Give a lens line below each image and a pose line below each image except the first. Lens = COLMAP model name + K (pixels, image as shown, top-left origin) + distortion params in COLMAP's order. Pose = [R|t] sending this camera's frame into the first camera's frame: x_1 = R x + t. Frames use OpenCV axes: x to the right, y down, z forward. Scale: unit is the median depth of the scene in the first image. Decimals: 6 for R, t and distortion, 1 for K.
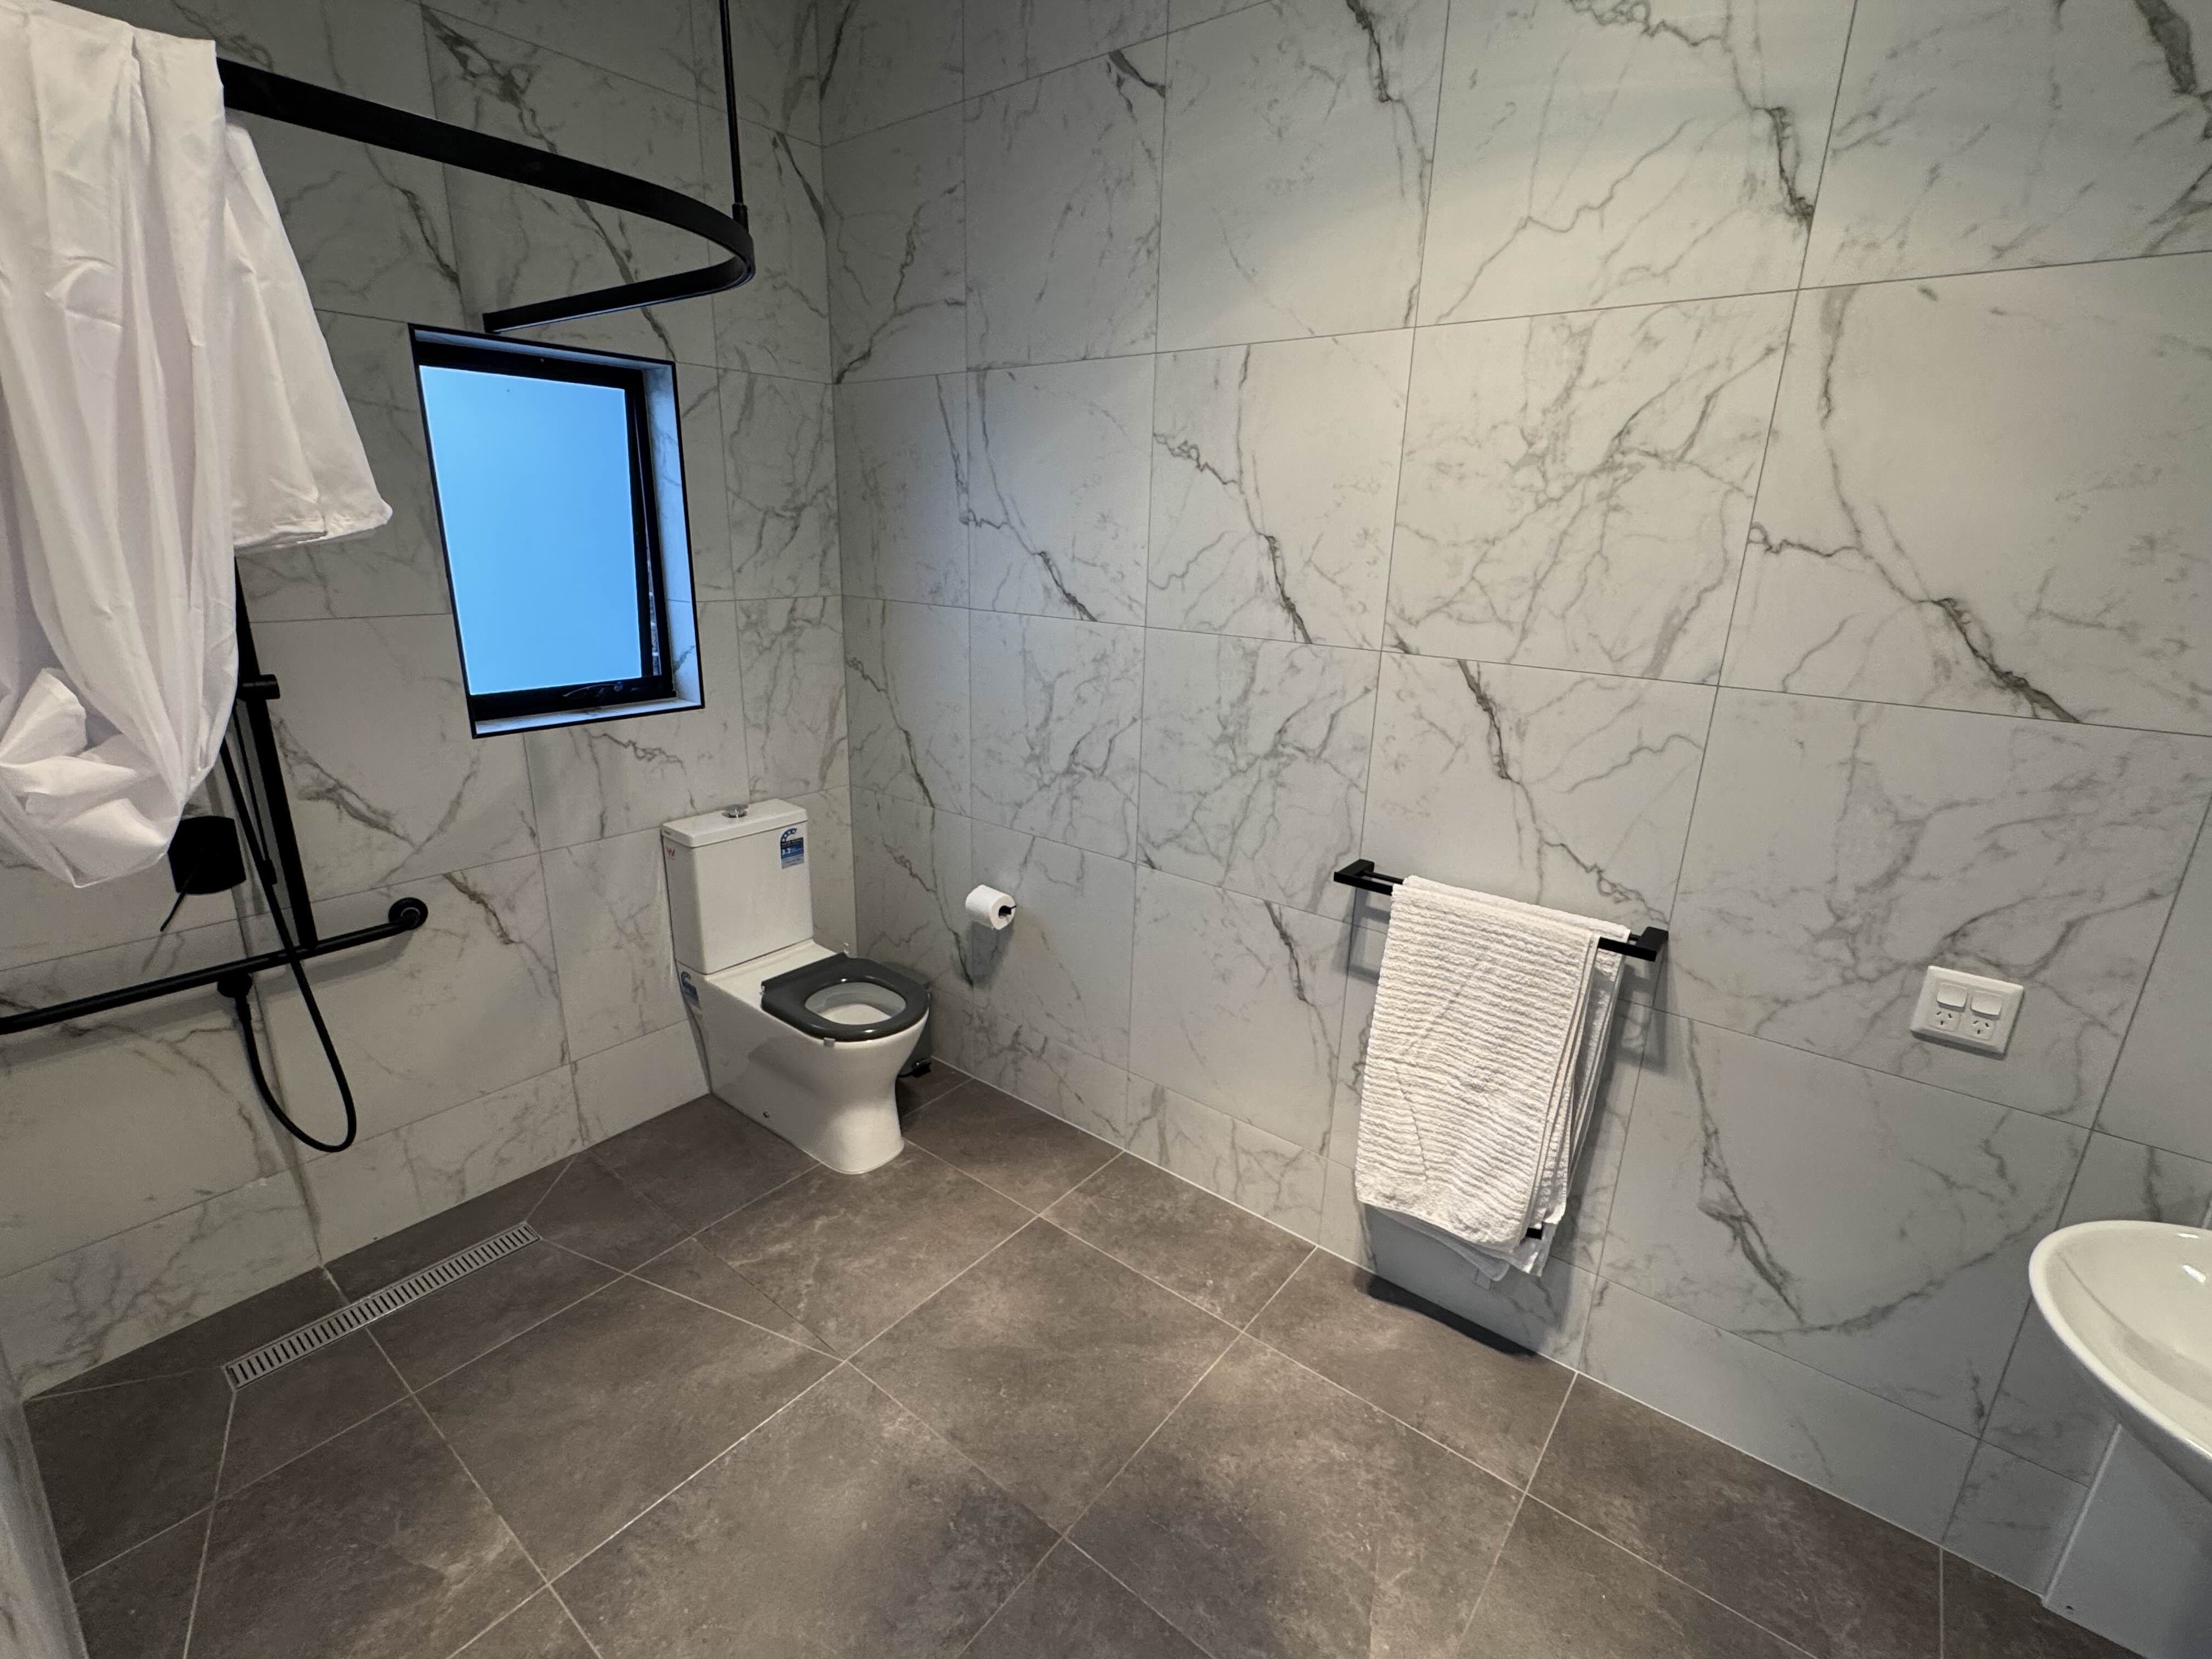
lens RADIAL K [[994.4, 0, 1102.9], [0, 994.4, 826.2], [0, 0, 1]] dist [-0.004615, 0.000364]
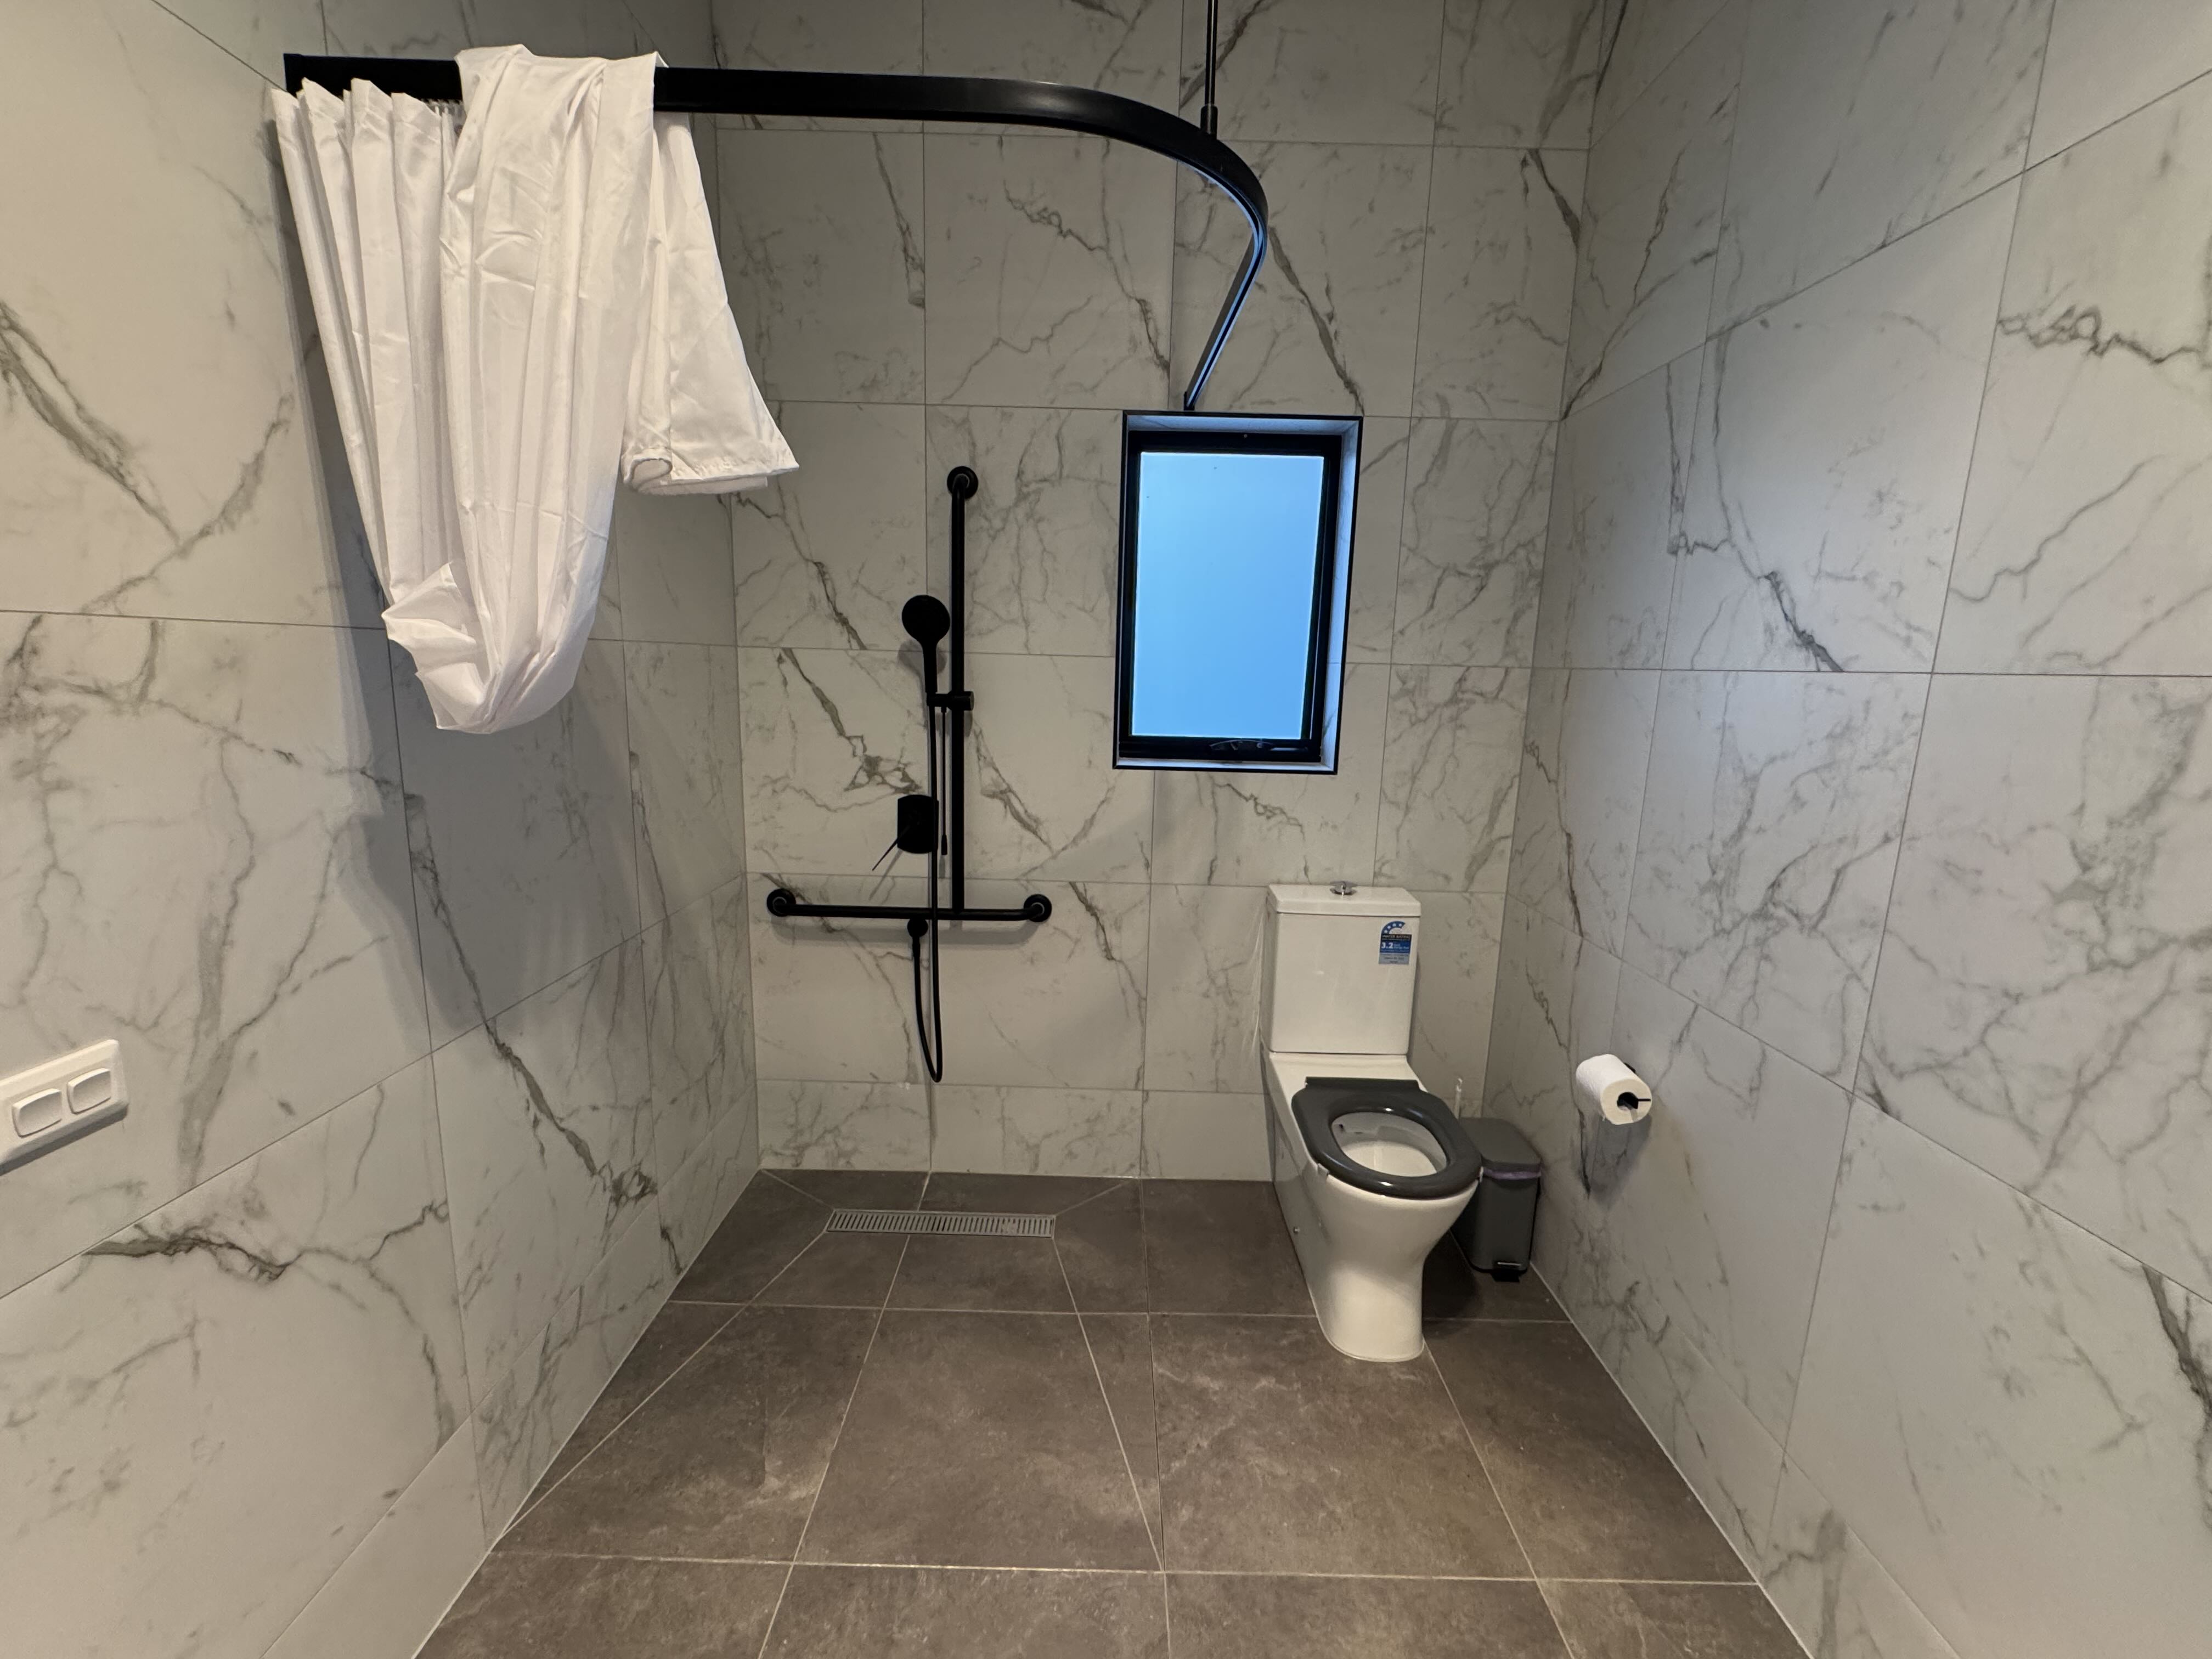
lens RADIAL K [[904.7, 0, 1107.7], [0, 904.7, 827.8], [0, 0, 1]] dist [-0.002441, -0.000053]
pose [[0.622177, 0.129896, -0.772025, 0.160619], [-0.236624, 0.971218, -0.027285, 0.005904], [0.746261, 0.199656, 0.635006, 0.362548]]
